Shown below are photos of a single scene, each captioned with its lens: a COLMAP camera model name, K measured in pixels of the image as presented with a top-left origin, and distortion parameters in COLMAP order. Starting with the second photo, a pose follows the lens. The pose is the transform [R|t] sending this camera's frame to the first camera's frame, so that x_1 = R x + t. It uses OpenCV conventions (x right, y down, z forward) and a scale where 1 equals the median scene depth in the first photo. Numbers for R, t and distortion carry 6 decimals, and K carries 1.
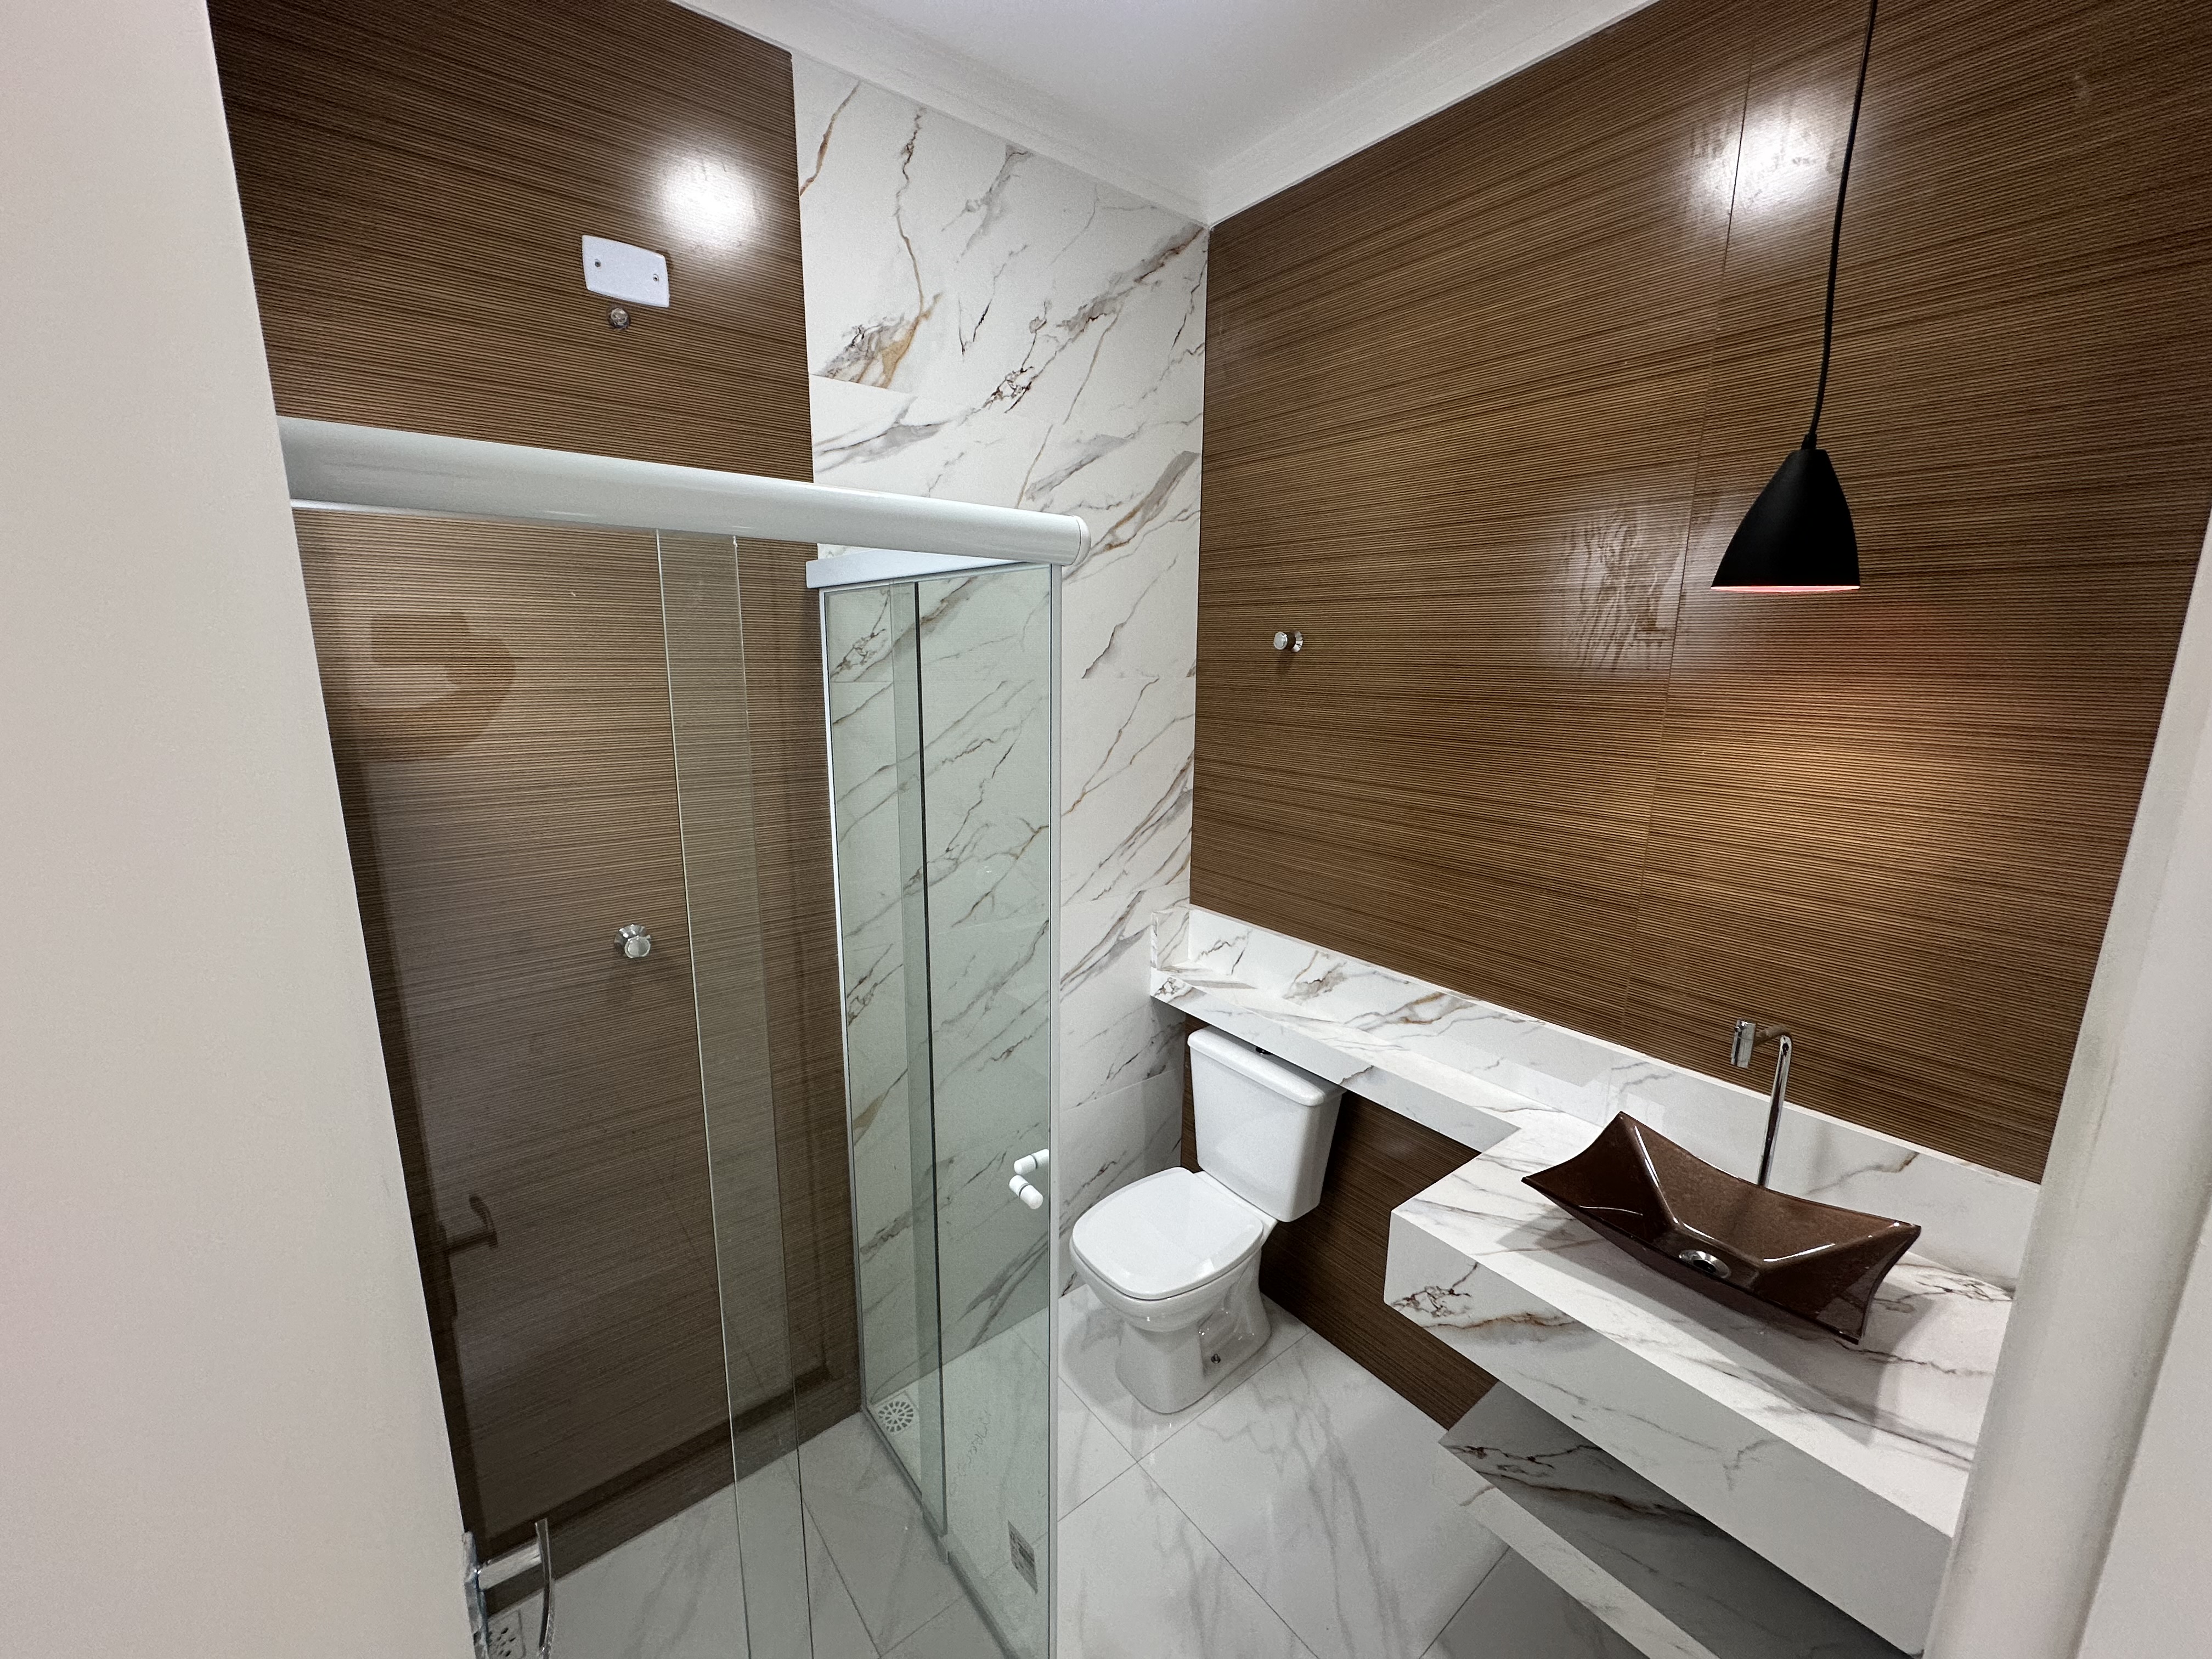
lens RADIAL K [[876.8, 0, 1101.5], [0, 876.8, 830.6], [0, 0, 1]] dist [-0.001852, 0.000203]
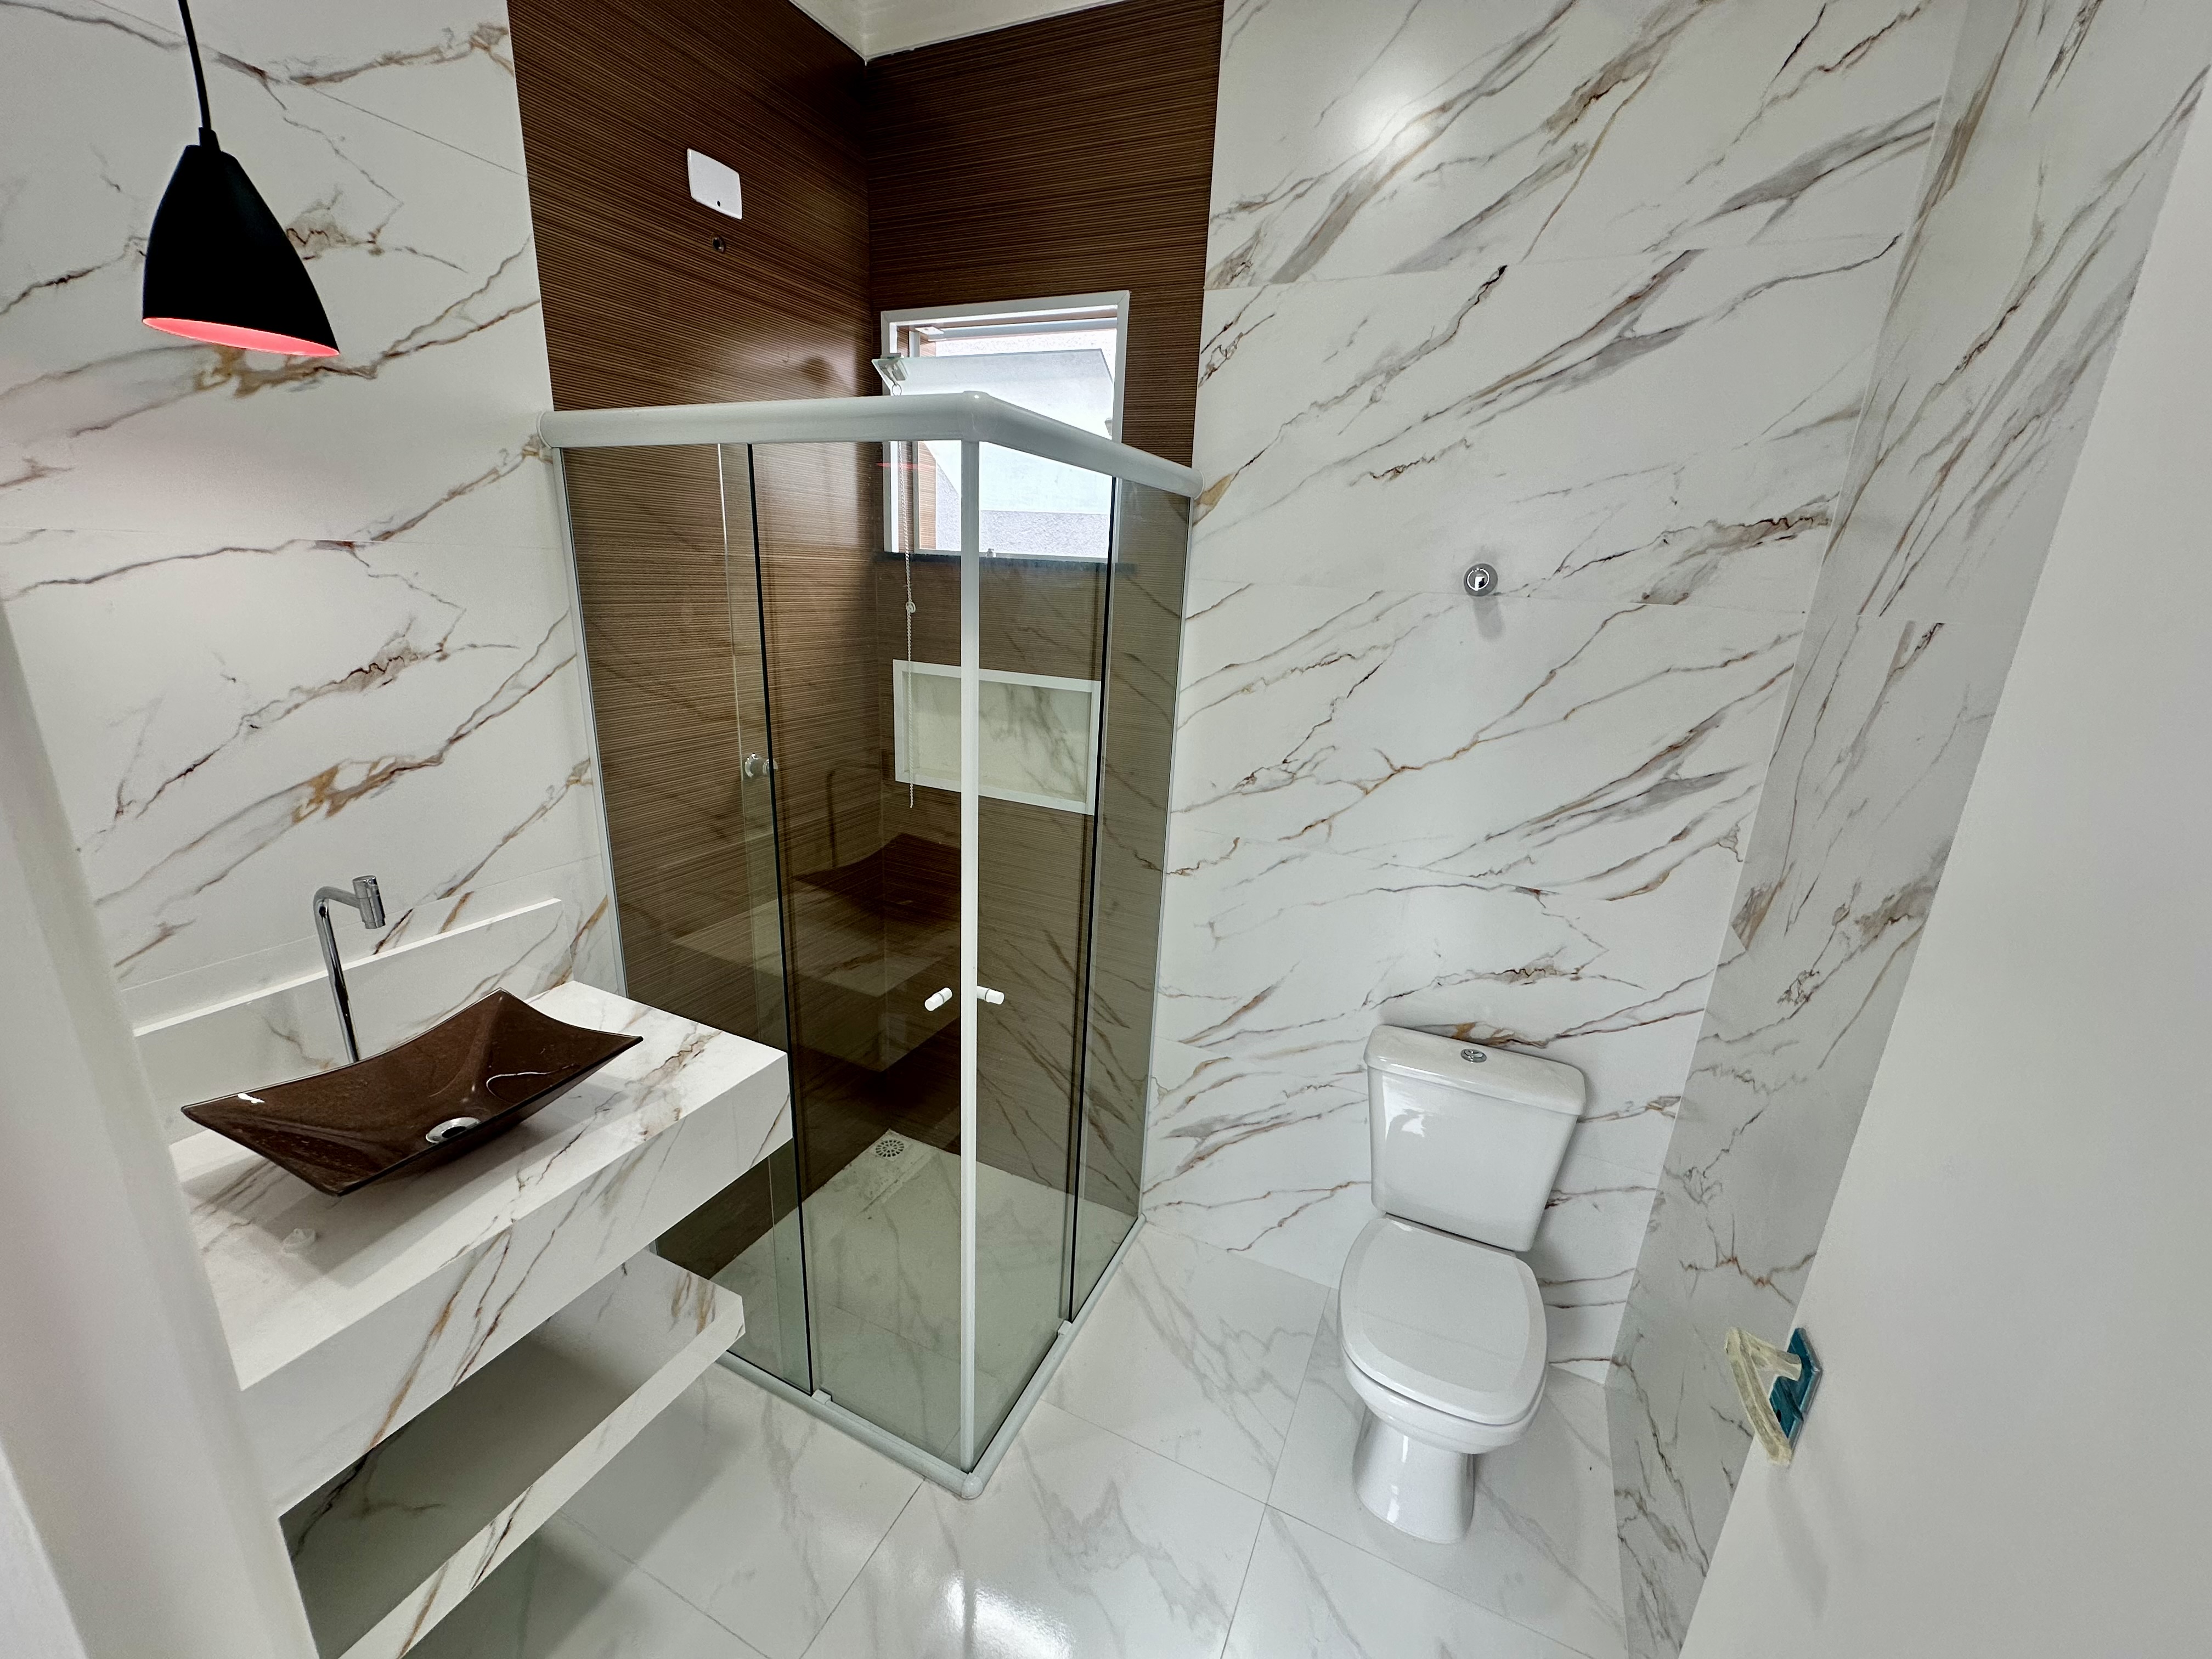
lens RADIAL K [[876.8, 0, 1107.5], [0, 876.8, 825.3], [0, 0, 1]] dist [-0.001852, 0.000203]
pose [[0.459046, 0.270691, -0.846170, 0.576718], [-0.222488, 0.957128, 0.185488, -0.046876], [0.860102, 0.103115, 0.499591, 0.341952]]
